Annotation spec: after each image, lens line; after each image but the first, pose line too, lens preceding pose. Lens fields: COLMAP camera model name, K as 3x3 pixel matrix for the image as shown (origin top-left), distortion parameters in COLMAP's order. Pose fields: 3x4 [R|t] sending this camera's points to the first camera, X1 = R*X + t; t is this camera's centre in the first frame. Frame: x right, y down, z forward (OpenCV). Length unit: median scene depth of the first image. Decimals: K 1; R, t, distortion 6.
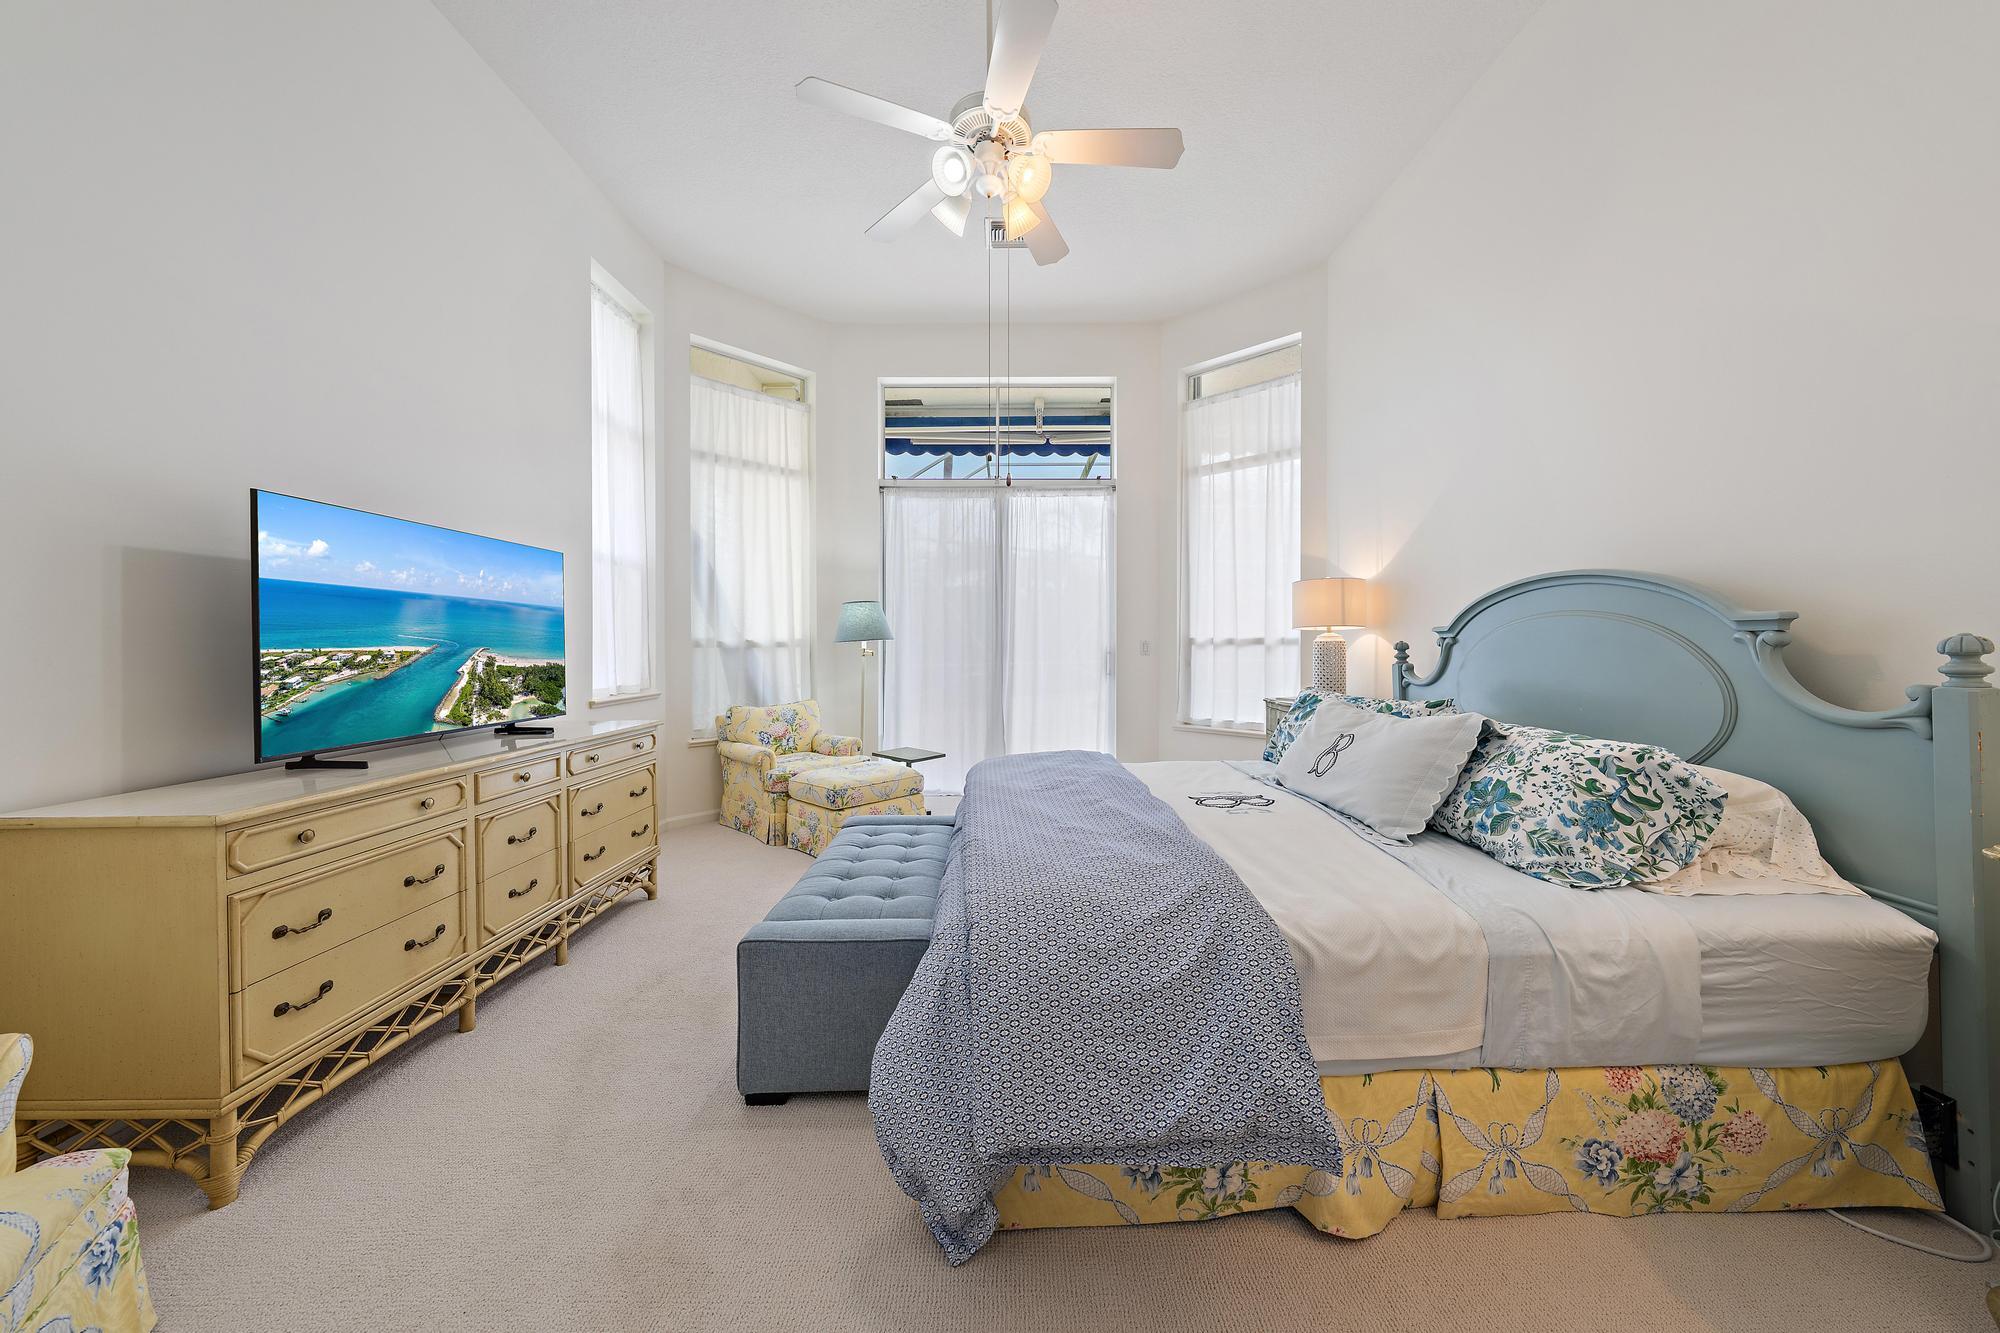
lens RADIAL K [[675.9, 0, 1018.6], [0, 675.9, 658.8], [0, 0, 1]] dist [-0.004269, -0.000146]
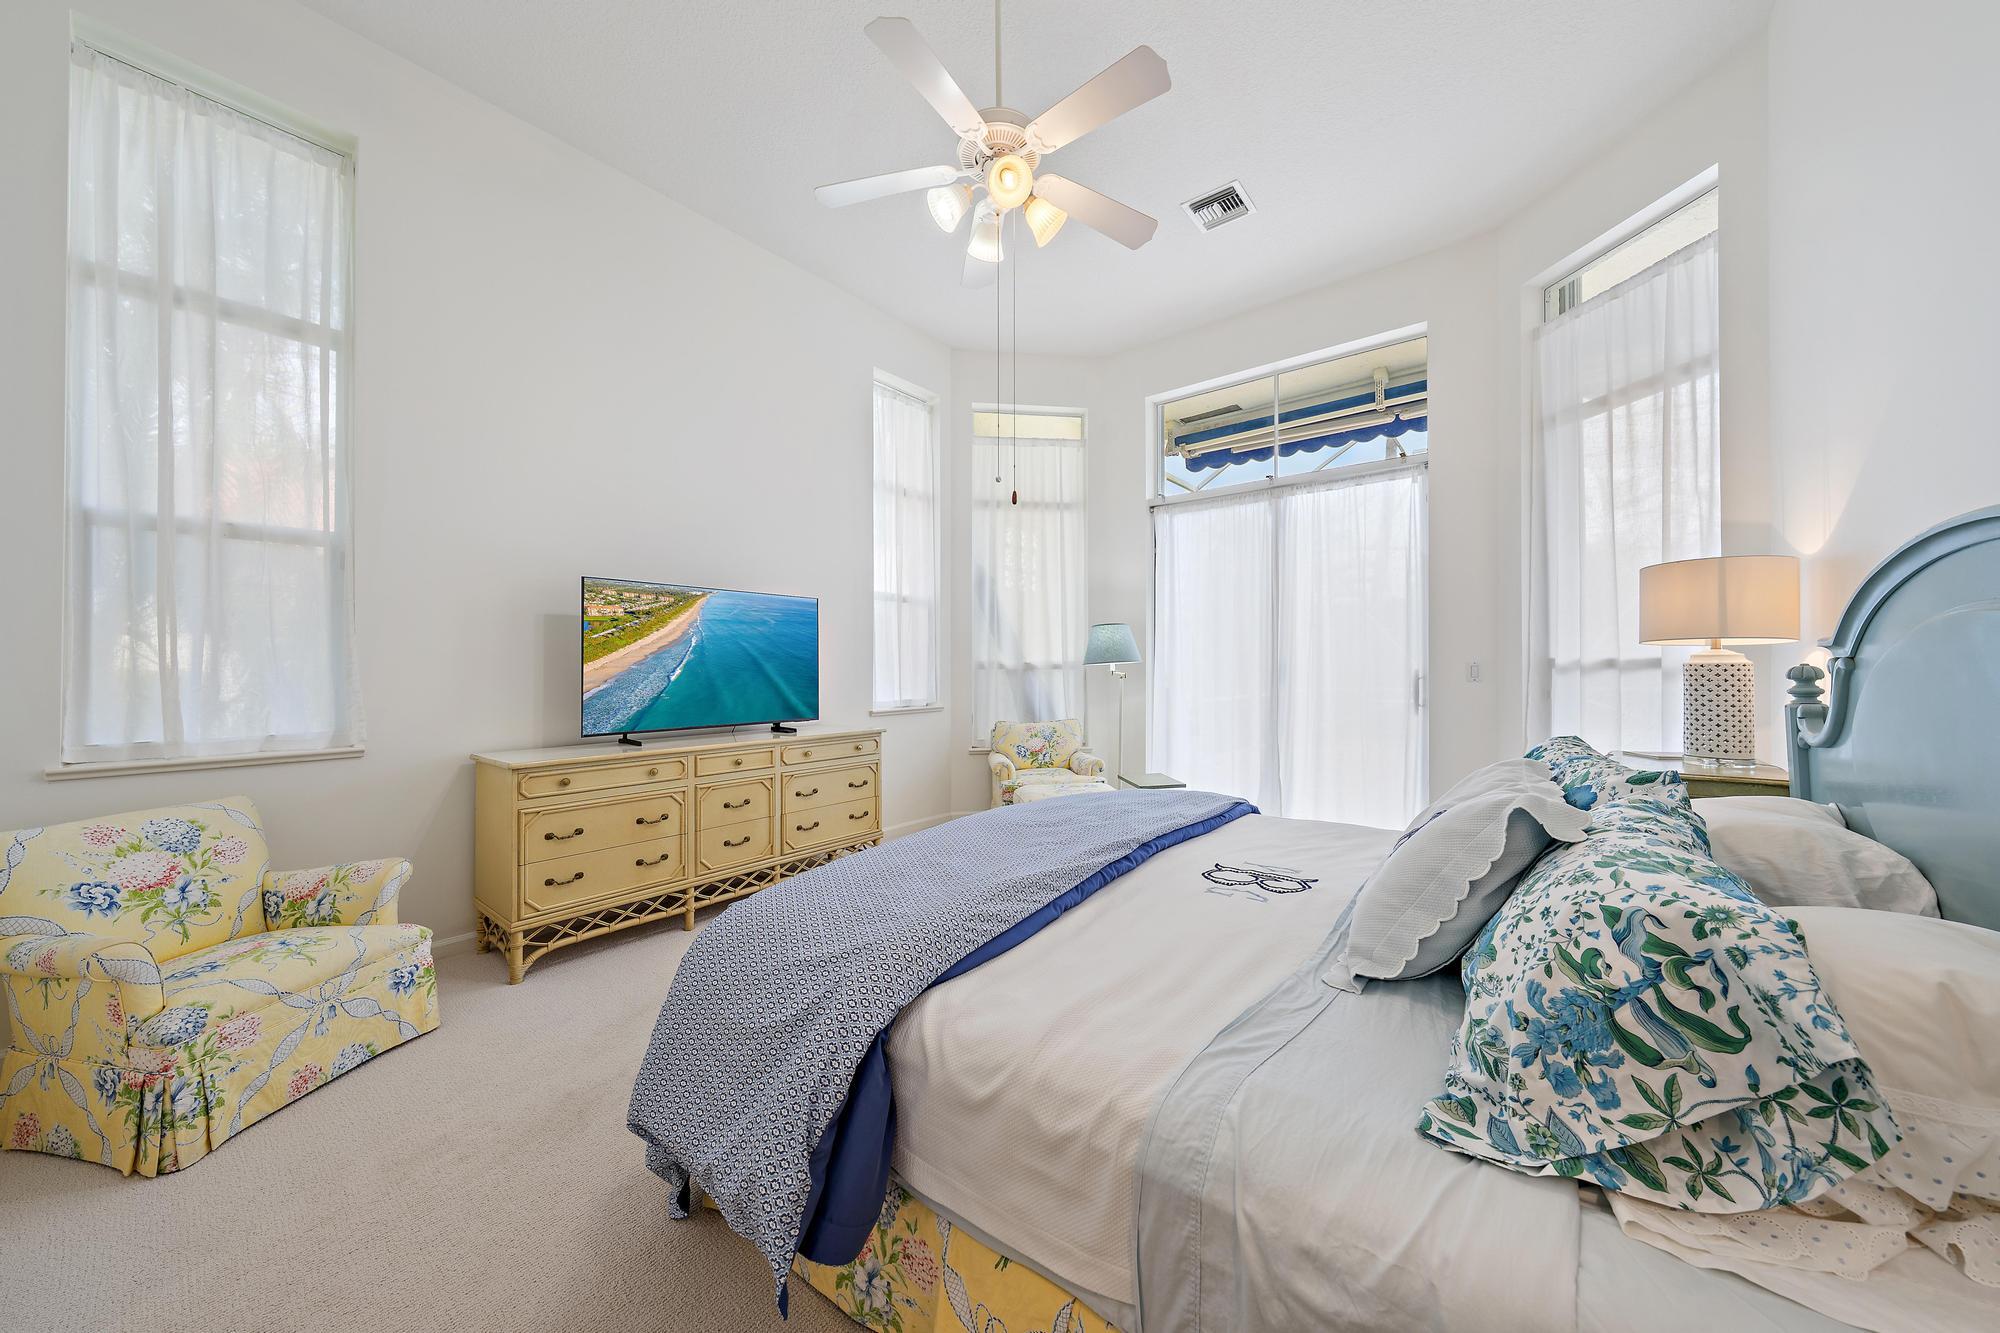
lens RADIAL K [[675.9, 0, 1020.1], [0, 675.9, 670.3], [0, 0, 1]] dist [-0.004269, -0.000146]
pose [[0.787720, 0.005956, -0.616004, 0.704428], [-0.013991, 0.999868, -0.008225, -0.013488], [0.615874, 0.015097, 0.787700, 0.300264]]
